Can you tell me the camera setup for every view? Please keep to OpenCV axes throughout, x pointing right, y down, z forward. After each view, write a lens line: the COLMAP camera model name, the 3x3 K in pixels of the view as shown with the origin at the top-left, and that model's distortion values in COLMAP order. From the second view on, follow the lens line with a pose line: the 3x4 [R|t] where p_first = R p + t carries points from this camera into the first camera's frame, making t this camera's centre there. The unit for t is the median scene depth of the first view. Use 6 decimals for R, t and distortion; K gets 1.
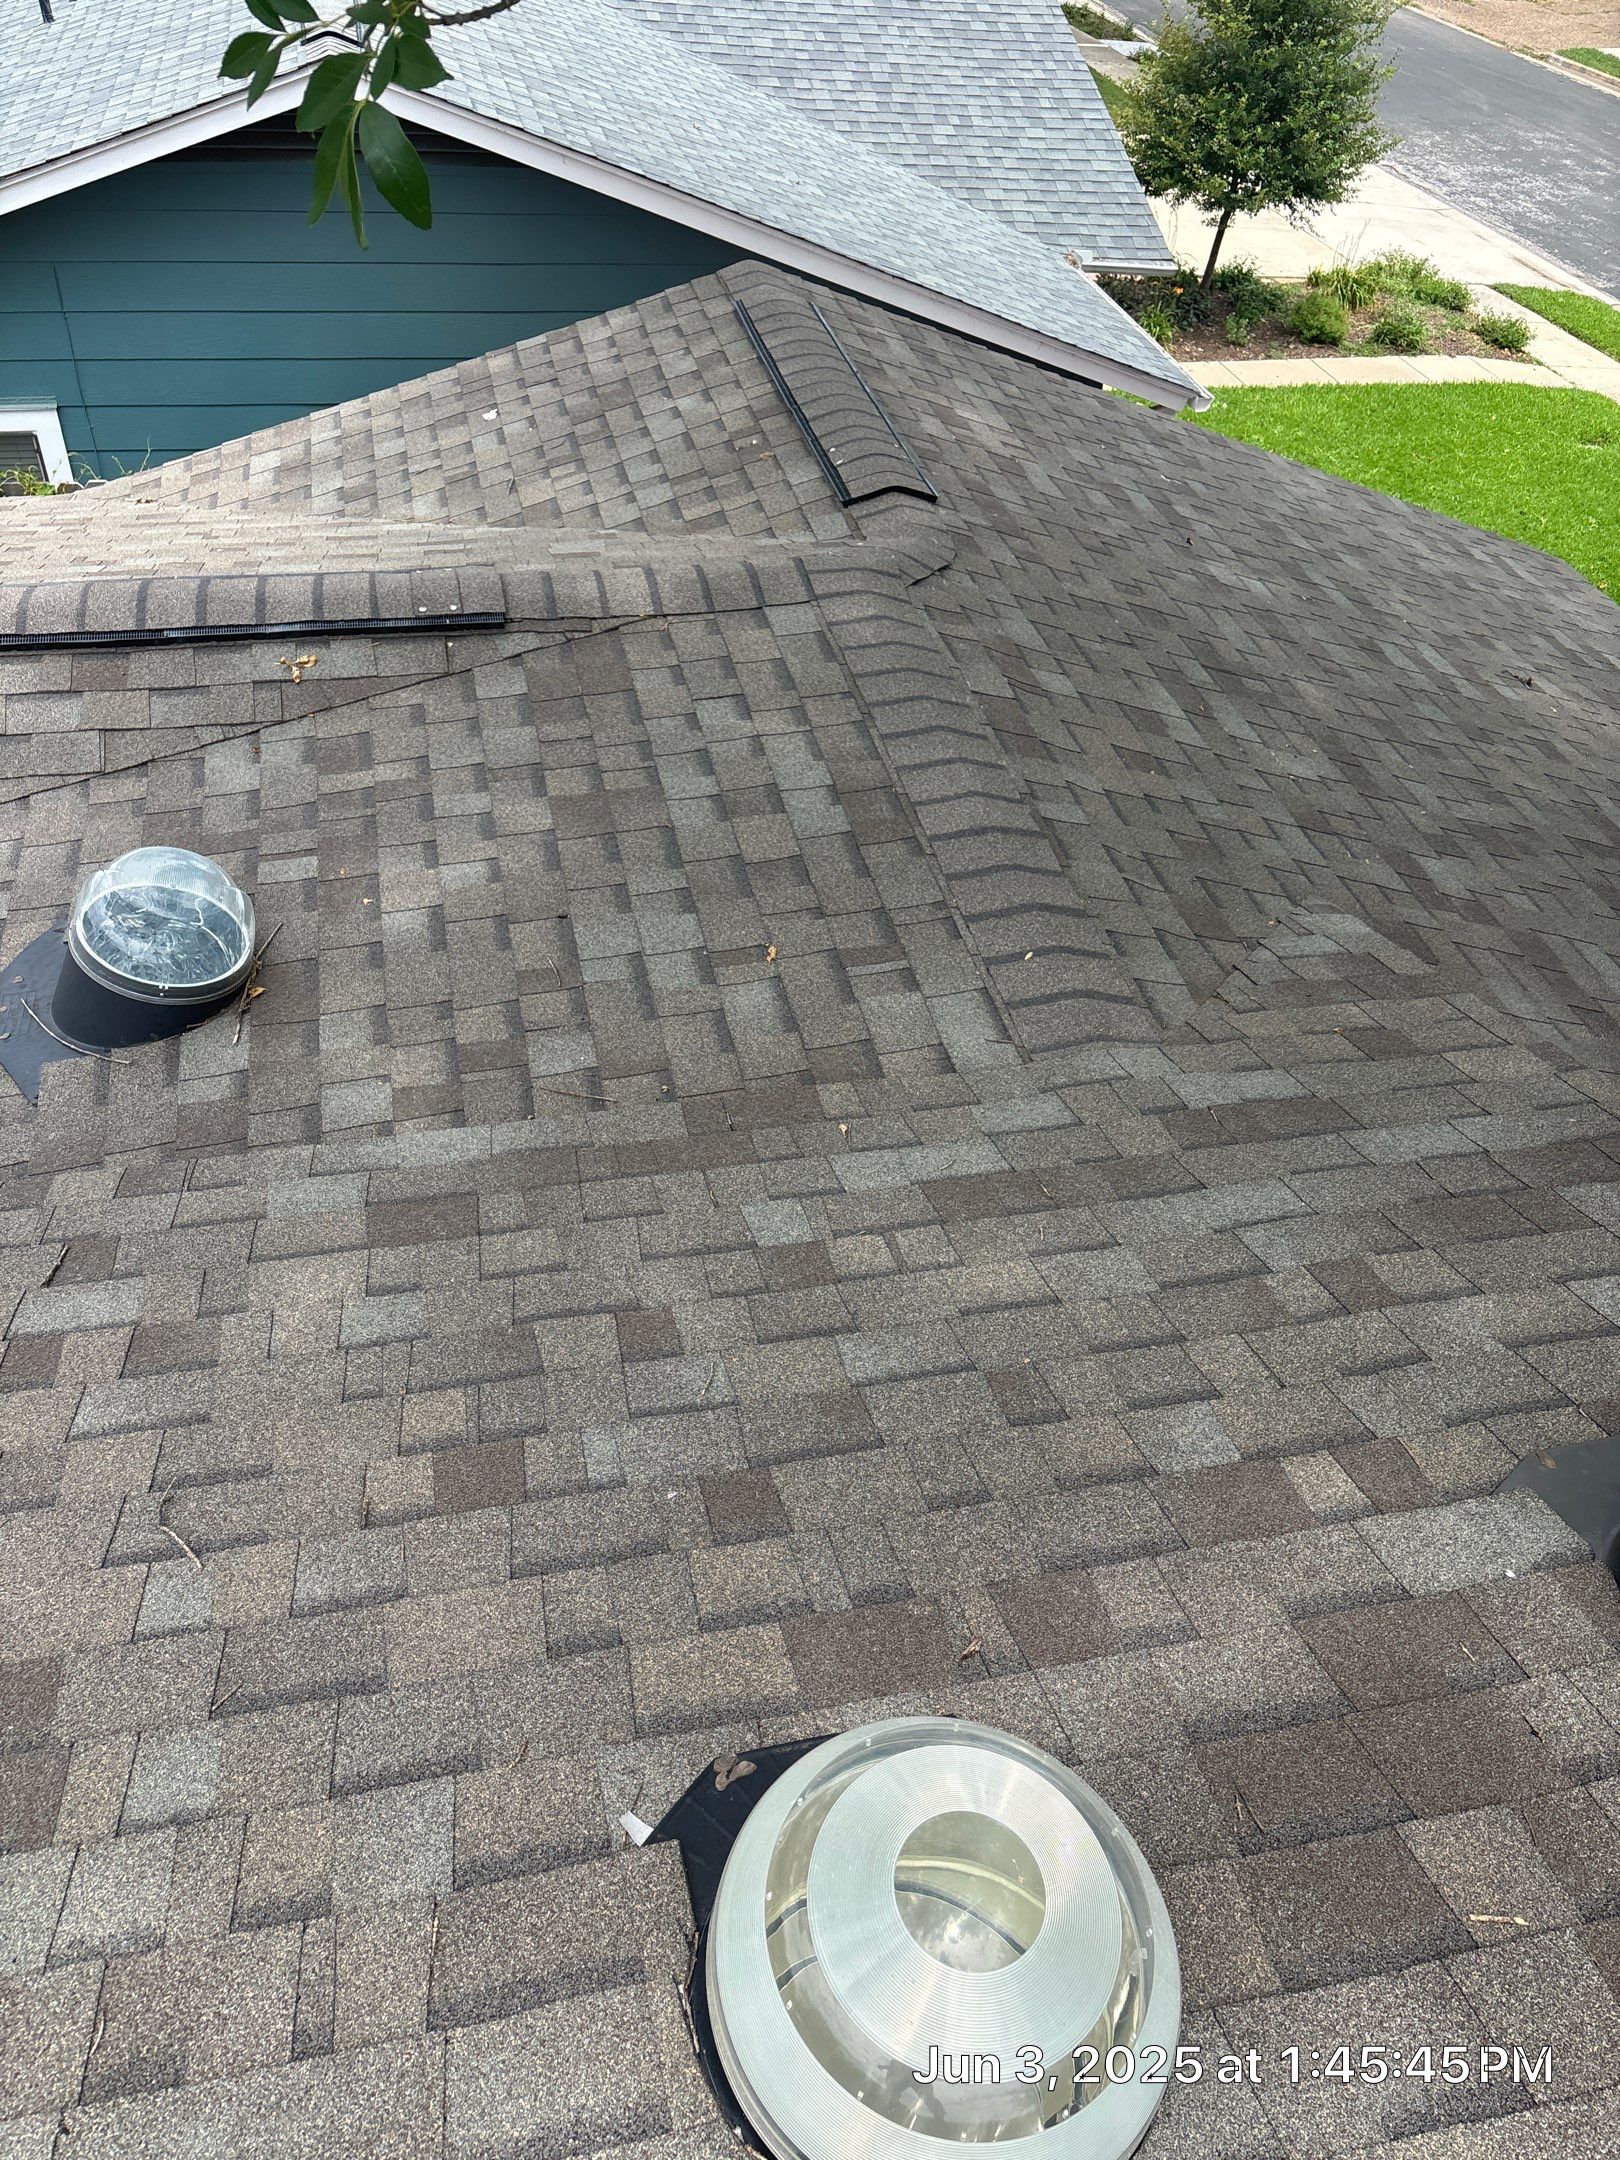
lens RADIAL K [[1642.9, 0, 731.2], [0, 1642.9, 1098.6], [0, 0, 1]] dist [0.061436, -0.073483]
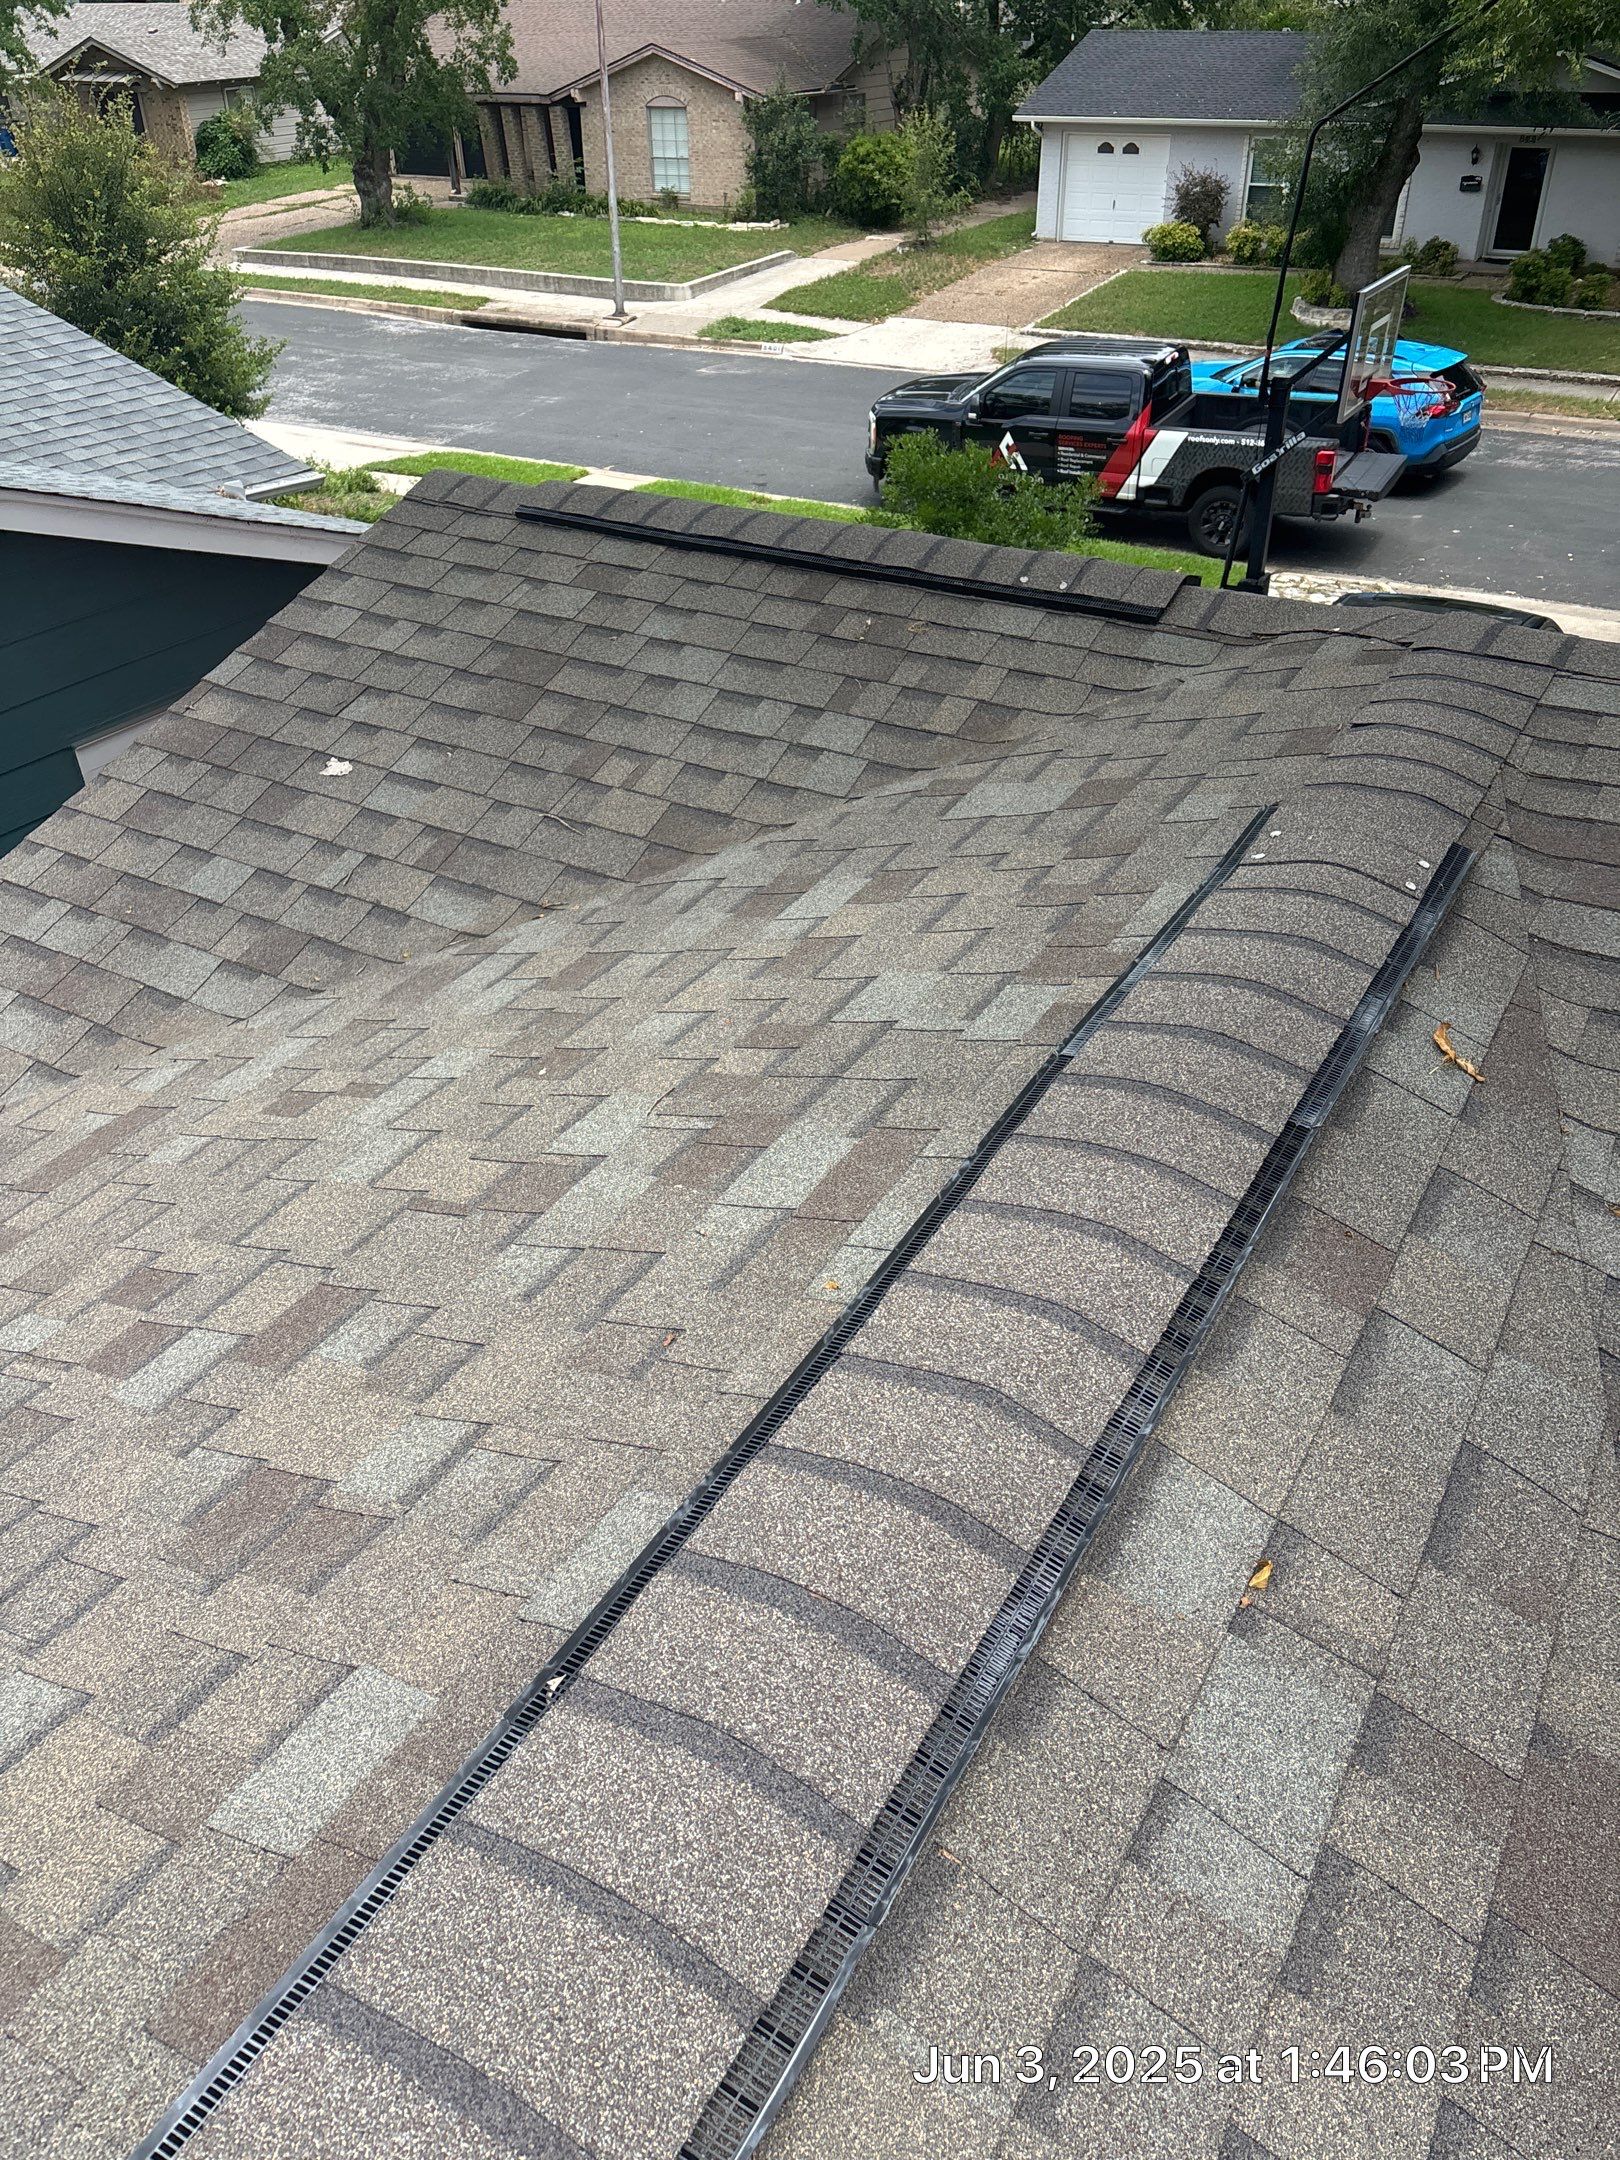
lens RADIAL K [[1661.0, 0, 810.0], [0, 1661.0, 1080.0], [0, 0, 1]] dist [0.055403, -0.073148]
pose [[0.654043, -0.466662, 0.595360, -0.621368], [0.545536, 0.836205, 0.056136, -0.345861], [-0.524040, 0.288075, 0.801495, 0.602549]]
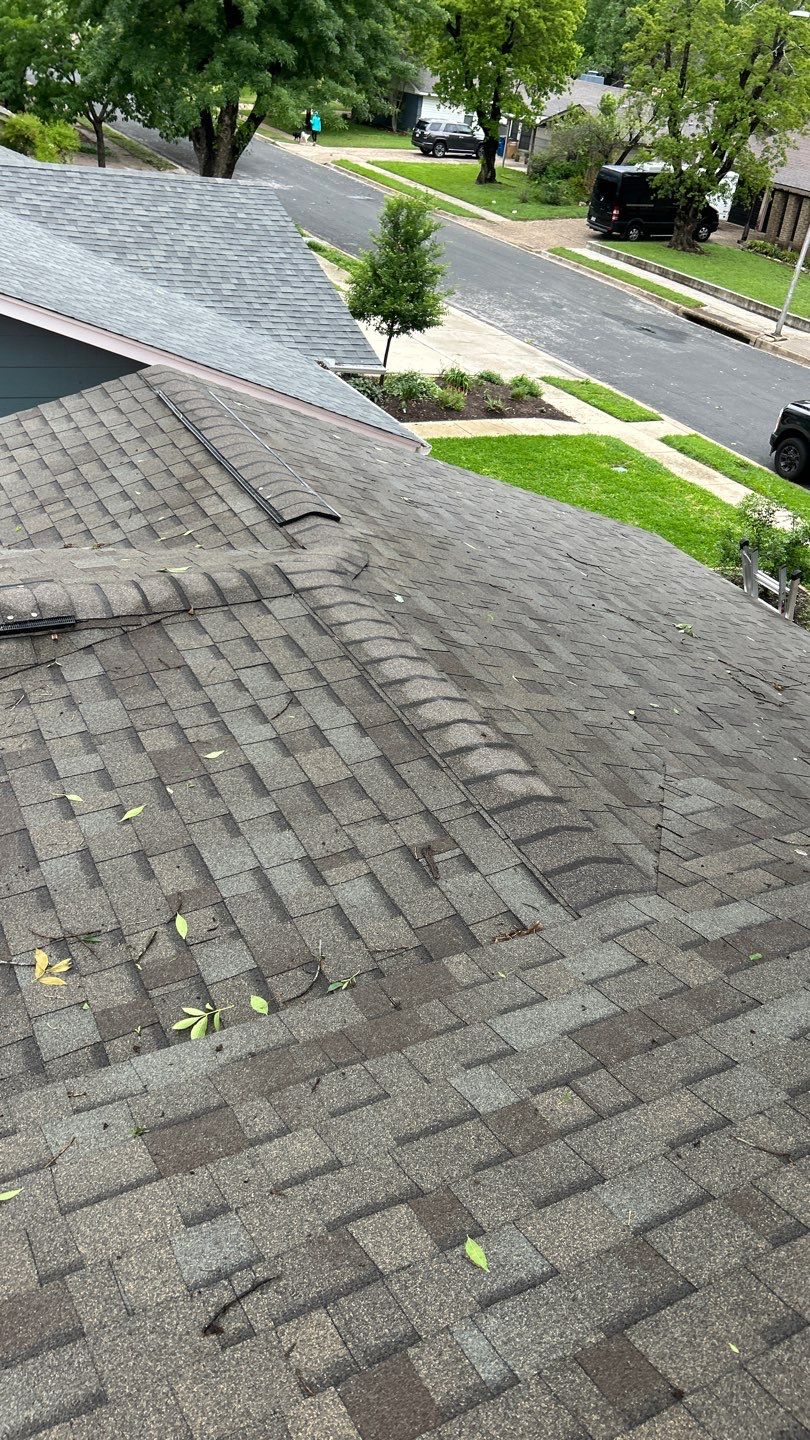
lens RADIAL K [[1101.1, 0, 405.0], [0, 1101.1, 720.0], [0, 0, 1]] dist [0.050605, -0.100139]
pose [[0.955112, -0.090670, 0.282029, -0.129007], [0.132786, 0.982049, -0.133971, -0.051044], [-0.264819, 0.165407, 0.950006, 0.085424]]
